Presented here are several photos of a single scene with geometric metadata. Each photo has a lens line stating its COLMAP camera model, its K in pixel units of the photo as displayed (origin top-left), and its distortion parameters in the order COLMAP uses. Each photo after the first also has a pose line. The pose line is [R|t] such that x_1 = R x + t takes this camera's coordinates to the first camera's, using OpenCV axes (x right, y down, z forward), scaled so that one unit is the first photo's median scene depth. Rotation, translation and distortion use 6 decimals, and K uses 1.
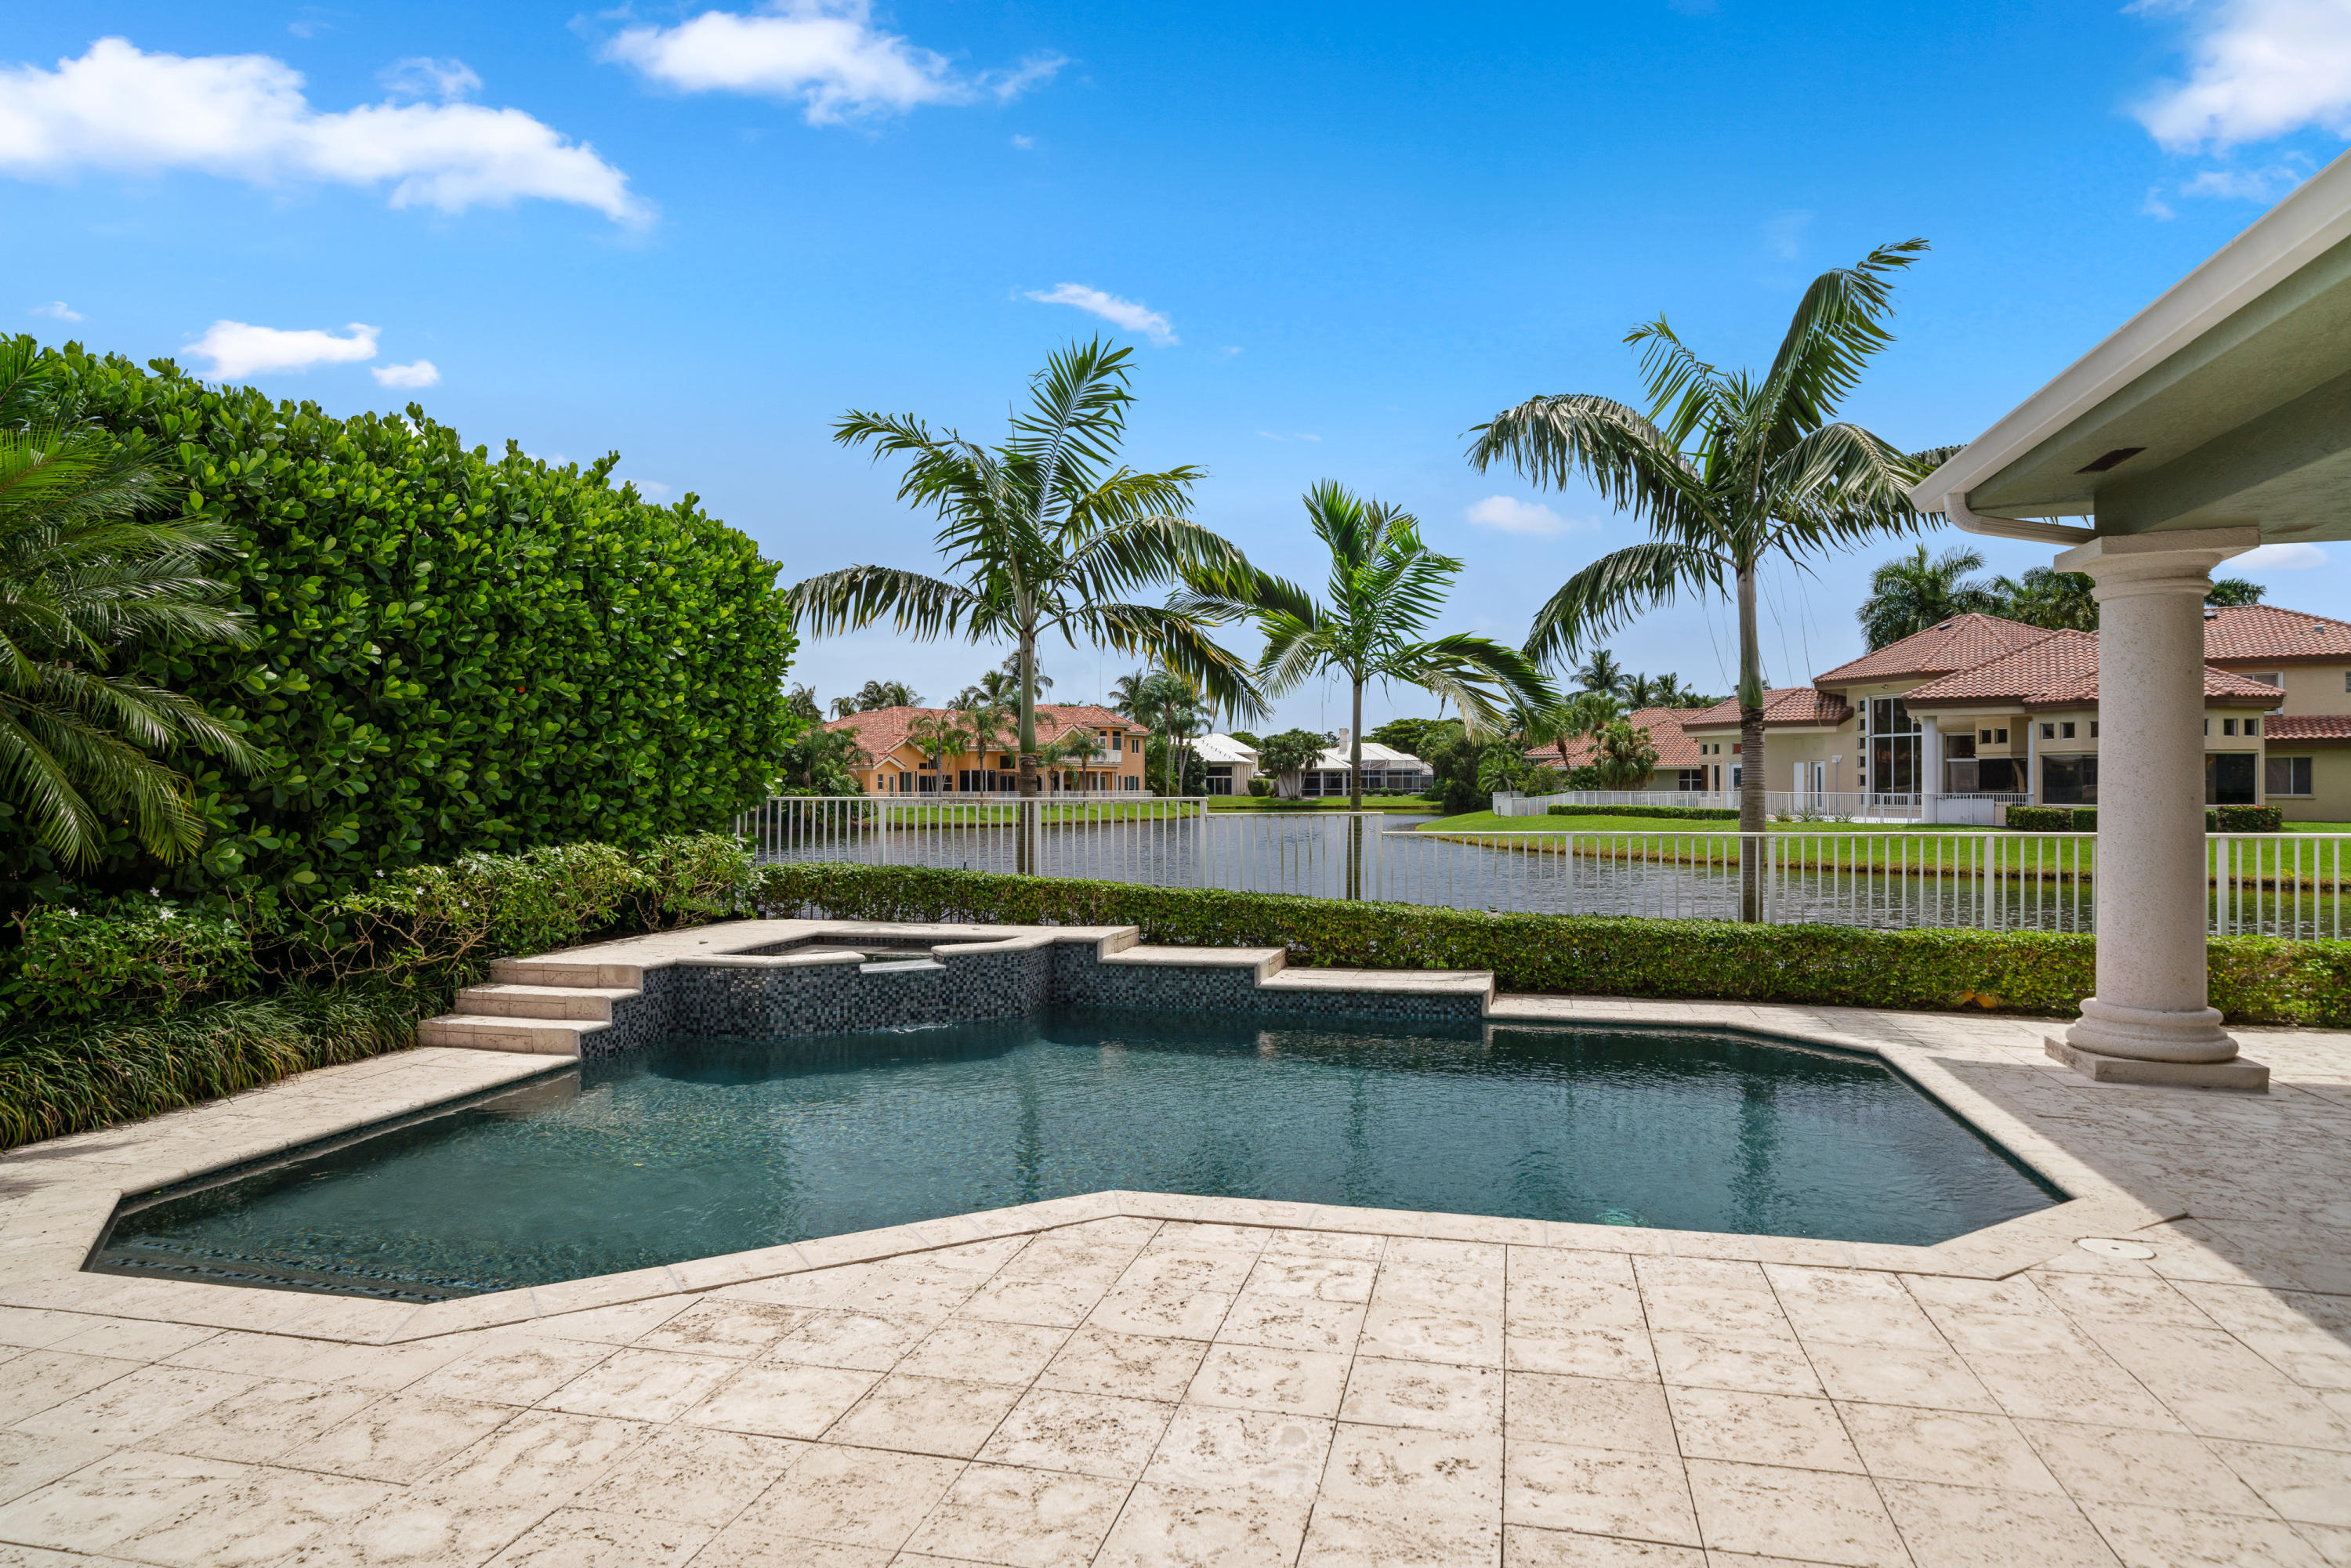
lens RADIAL K [[1413.6, 0, 1175.5], [0, 1413.6, 784.0], [0, 0, 1]] dist [0.006174, 0.001671]
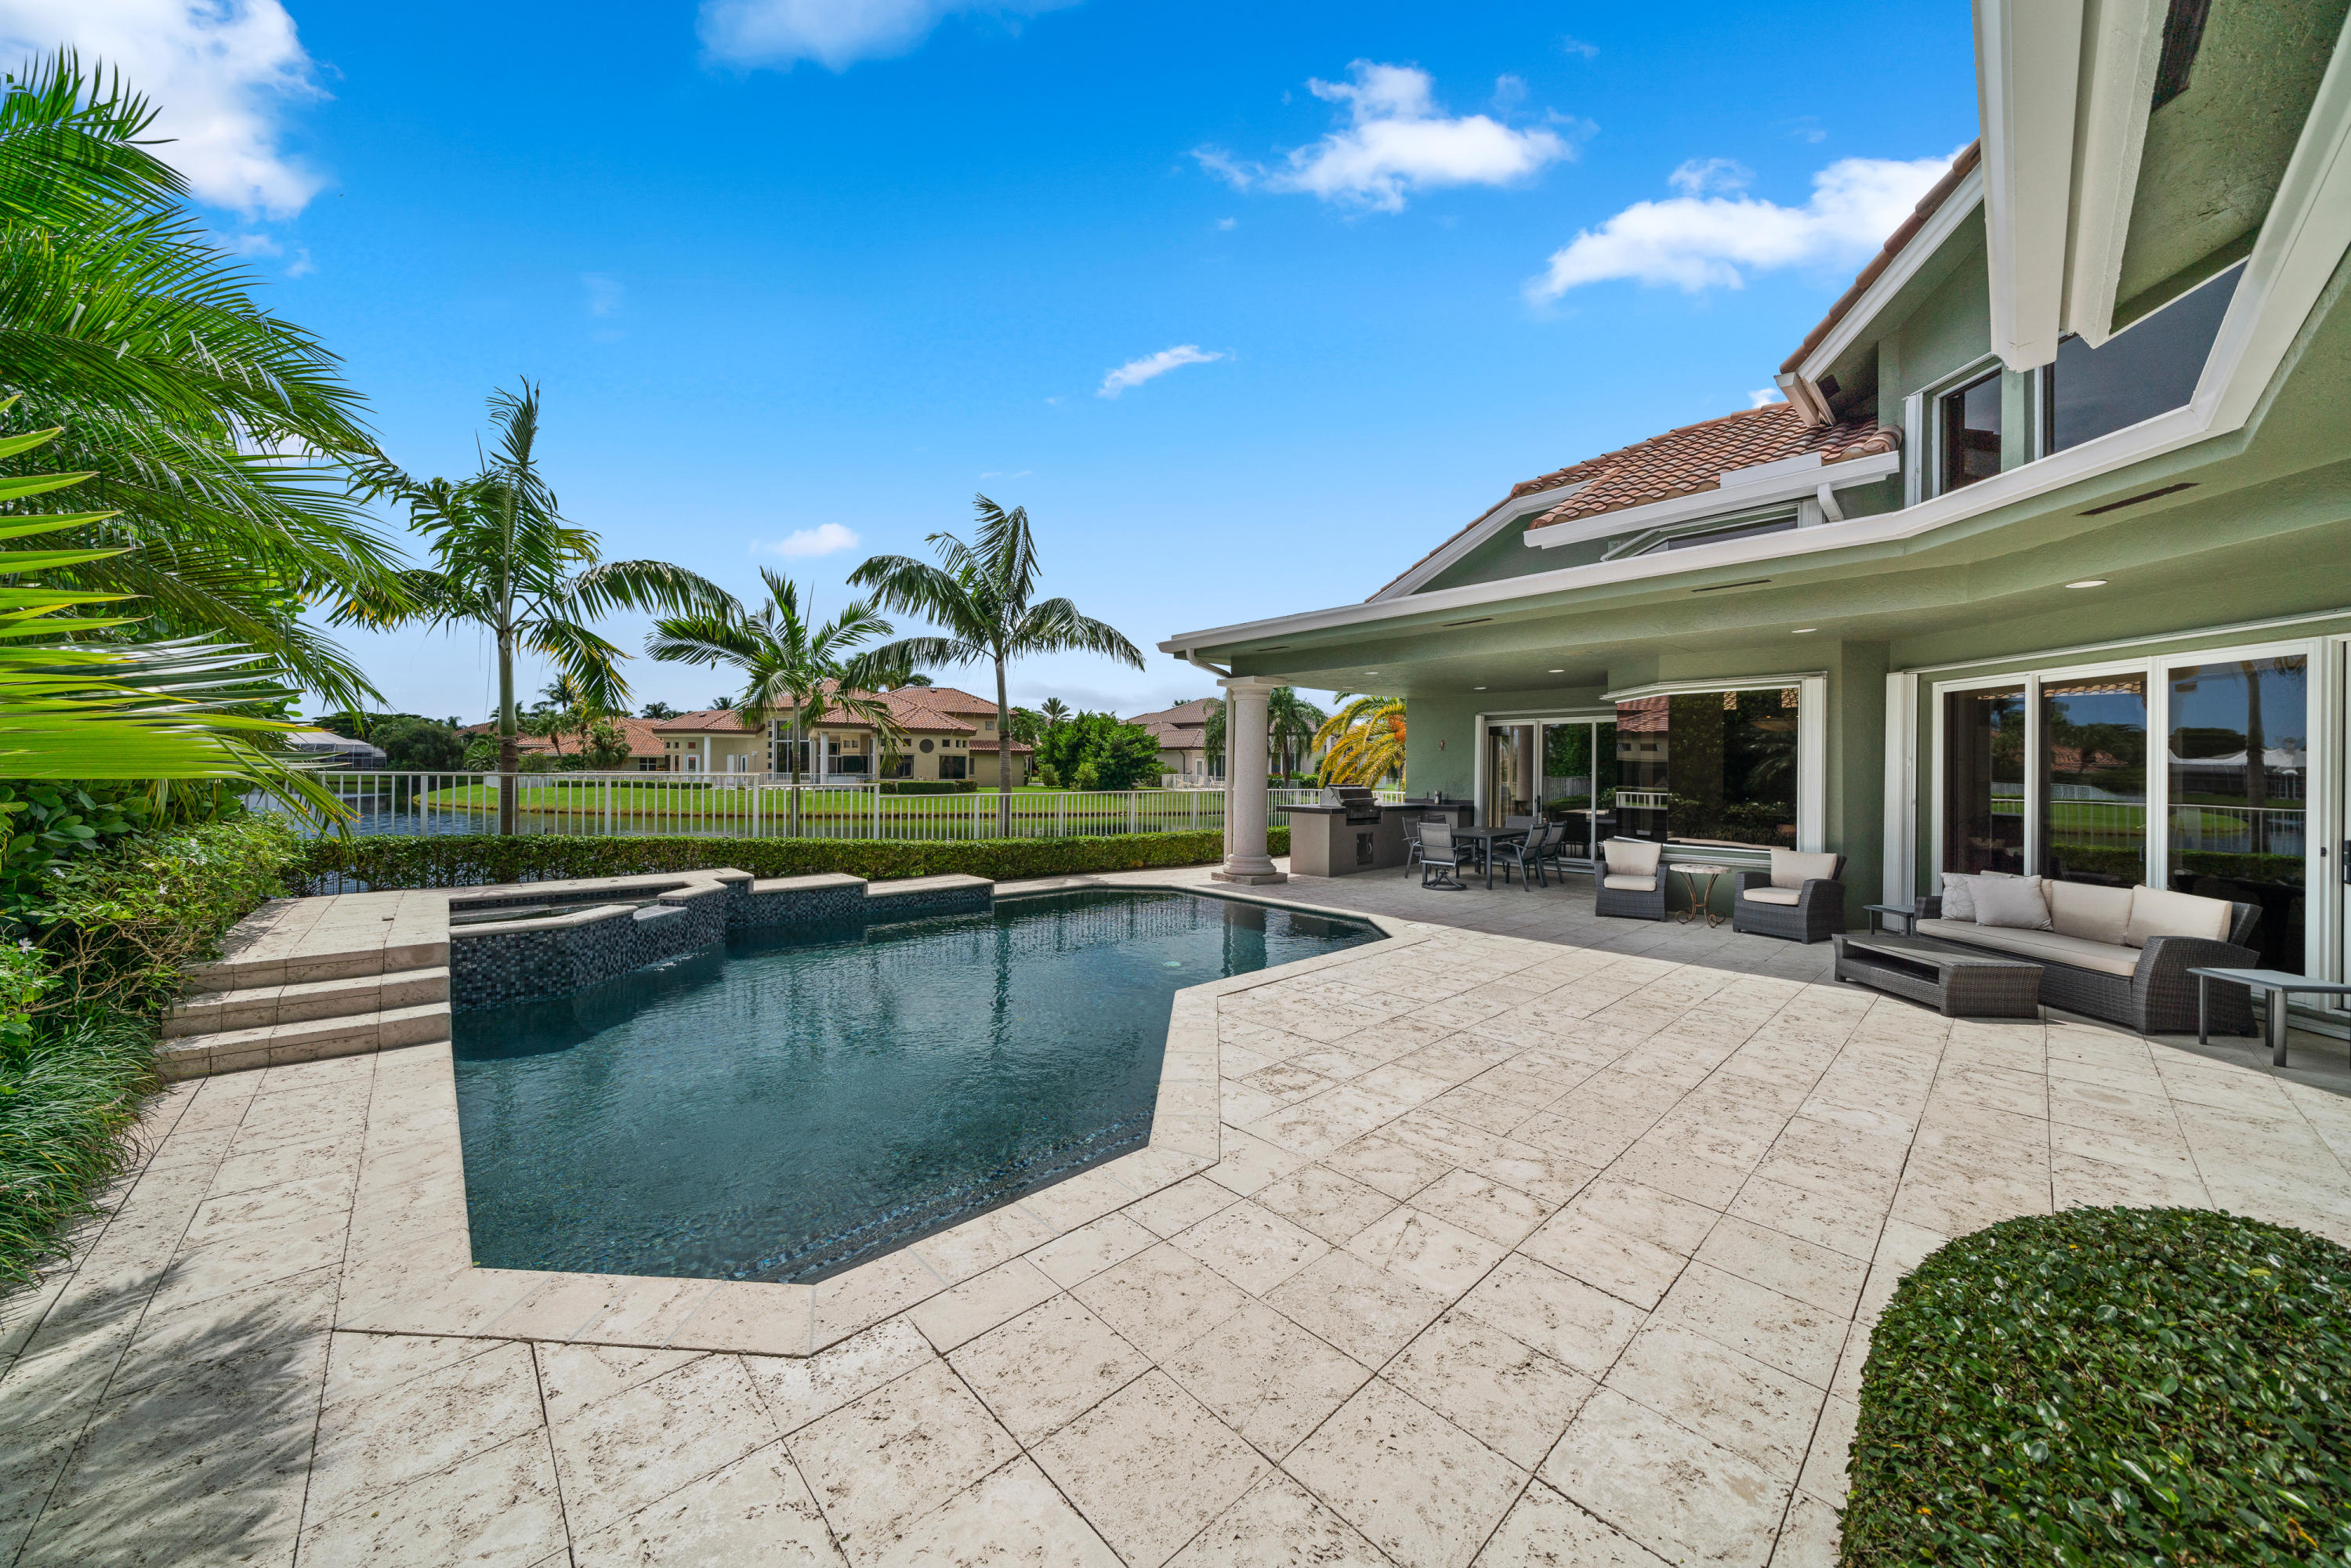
lens RADIAL K [[797.6, 0, 1162.4], [0, 797.6, 769.7], [0, 0, 1]] dist [-0.000565, -0.000065]
pose [[0.555842, 0.008151, 0.831248, -0.106574], [-0.010296, 0.999943, -0.002921, 0.000430], [-0.831224, -0.006935, 0.555894, 0.051215]]
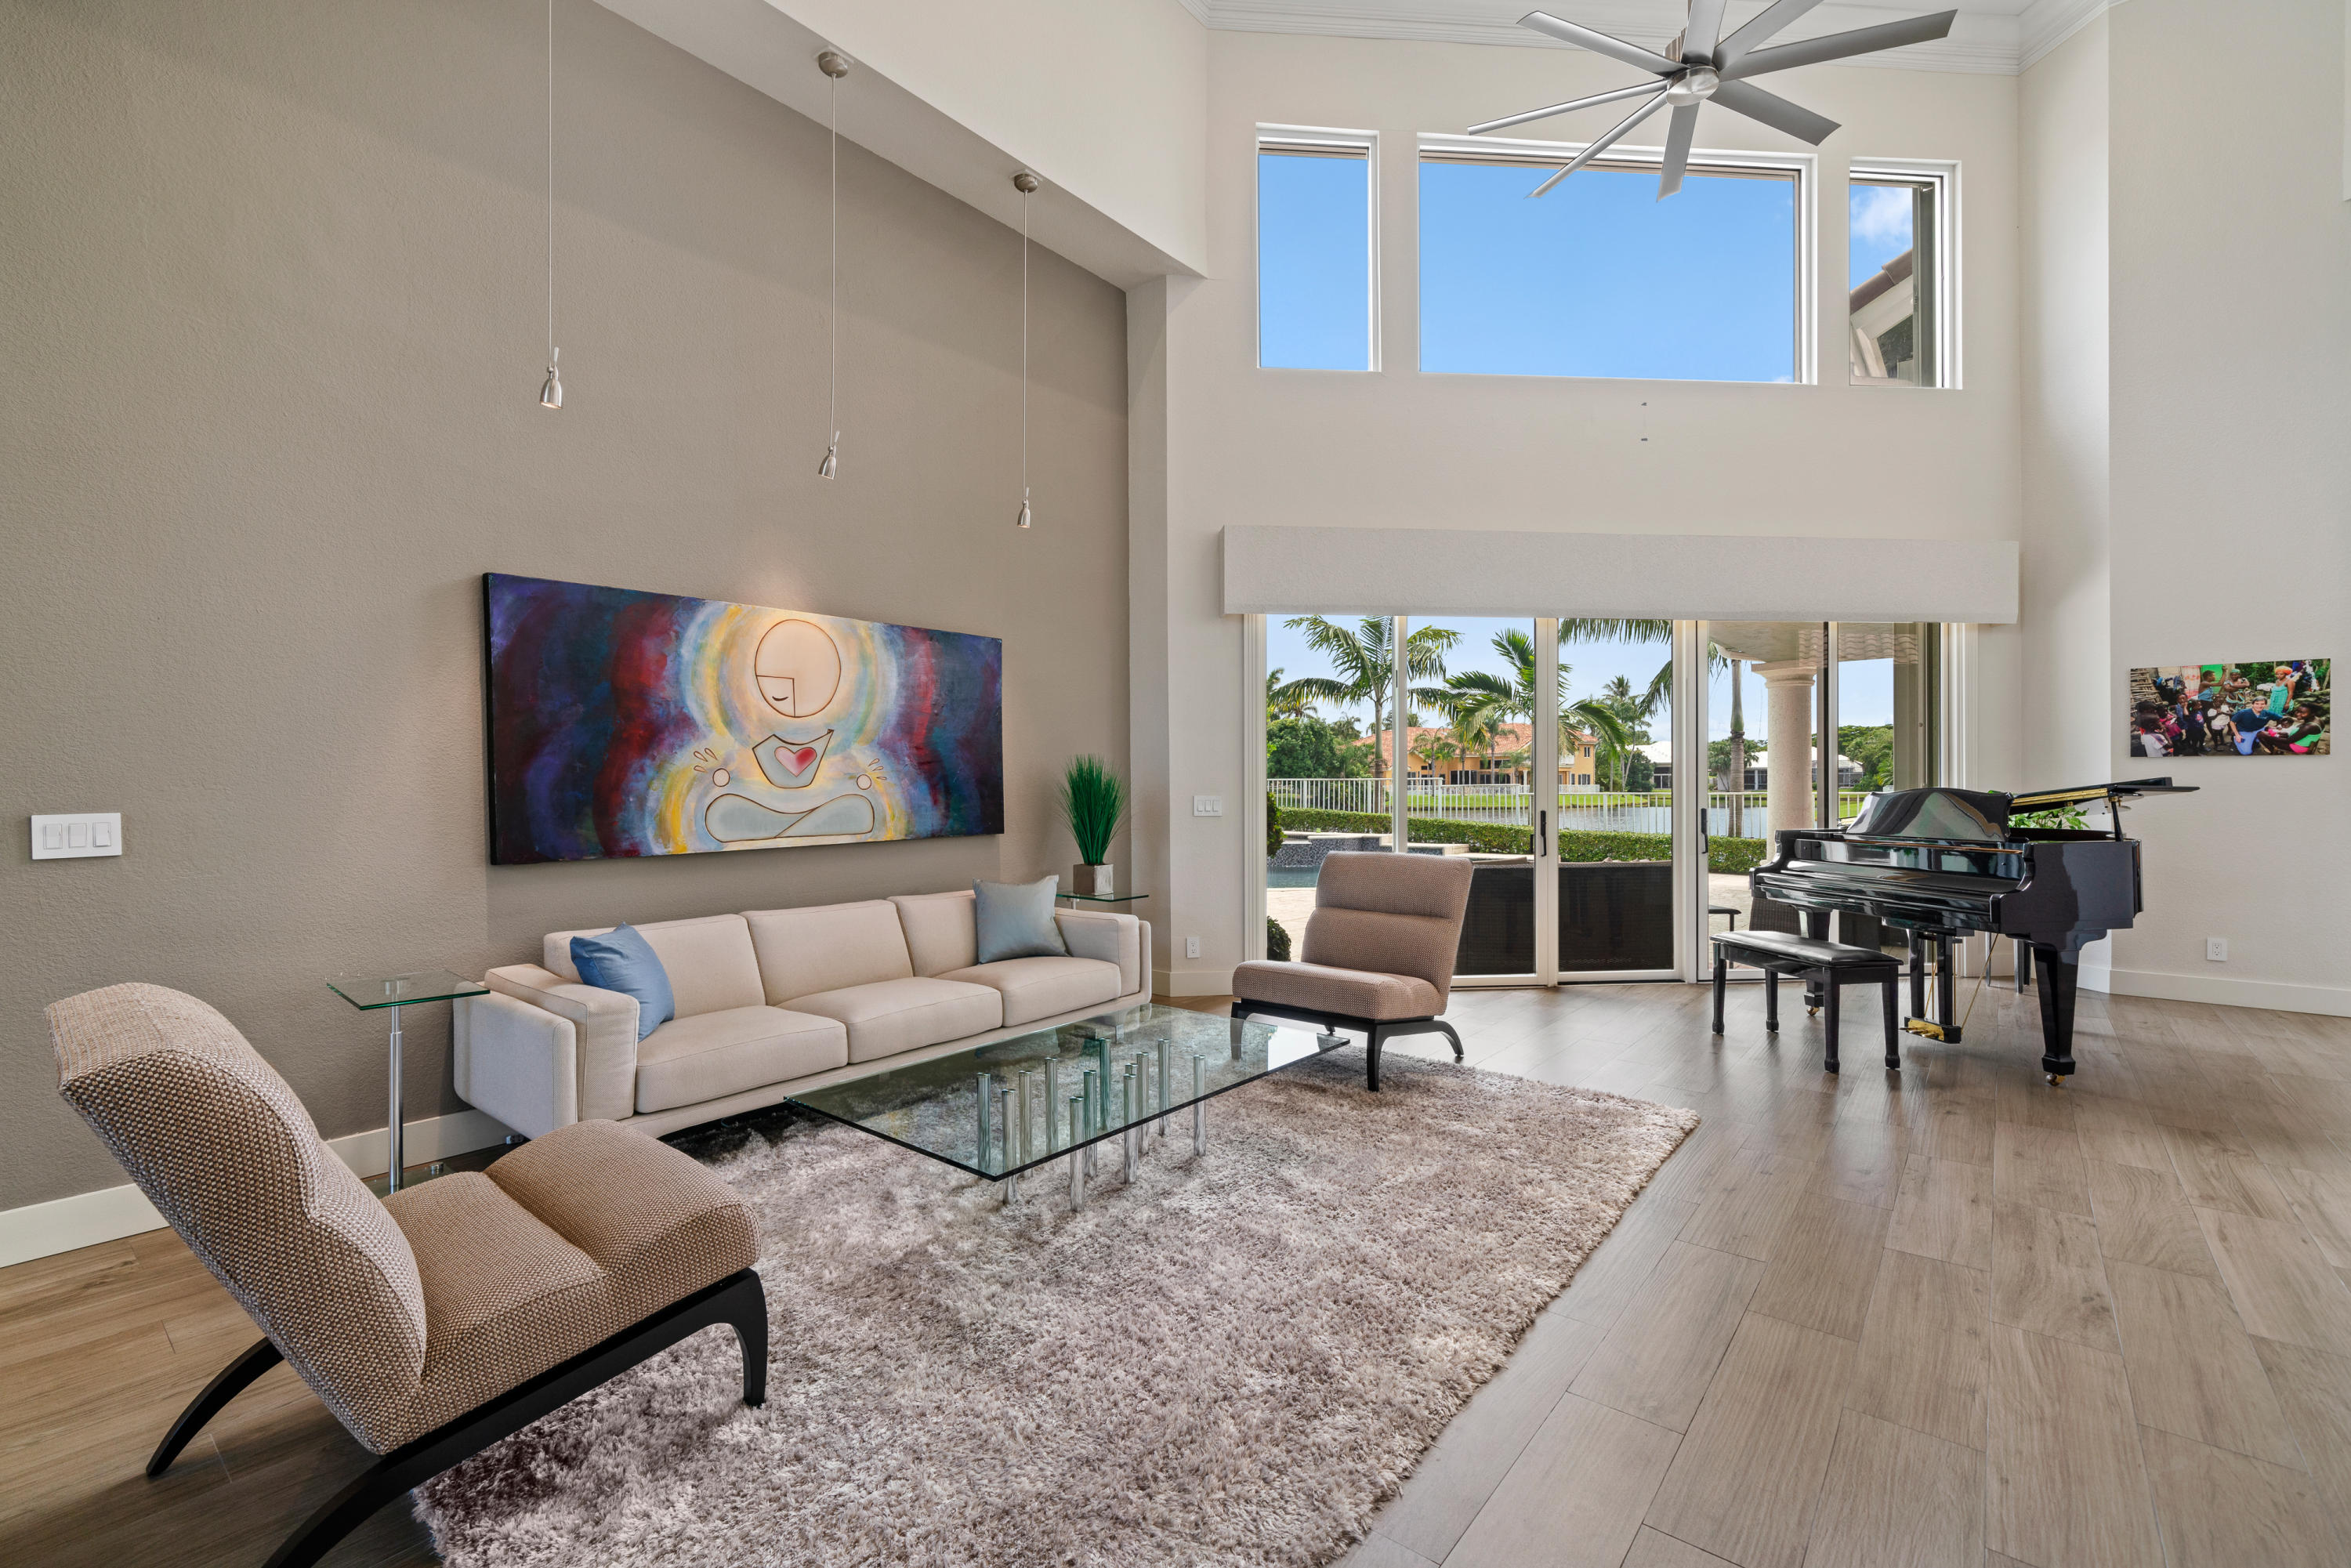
lens RADIAL K [[998.8, 0, 1158.9], [0, 998.8, 782.3], [0, 0, 1]] dist [0.001100, 0.000062]
pose [[0.897874, -0.000164, -0.440252, 0.070706], [0.000750, 0.999999, 0.001156, 0.003206], [0.440252, -0.001368, 0.897873, -0.135222]]
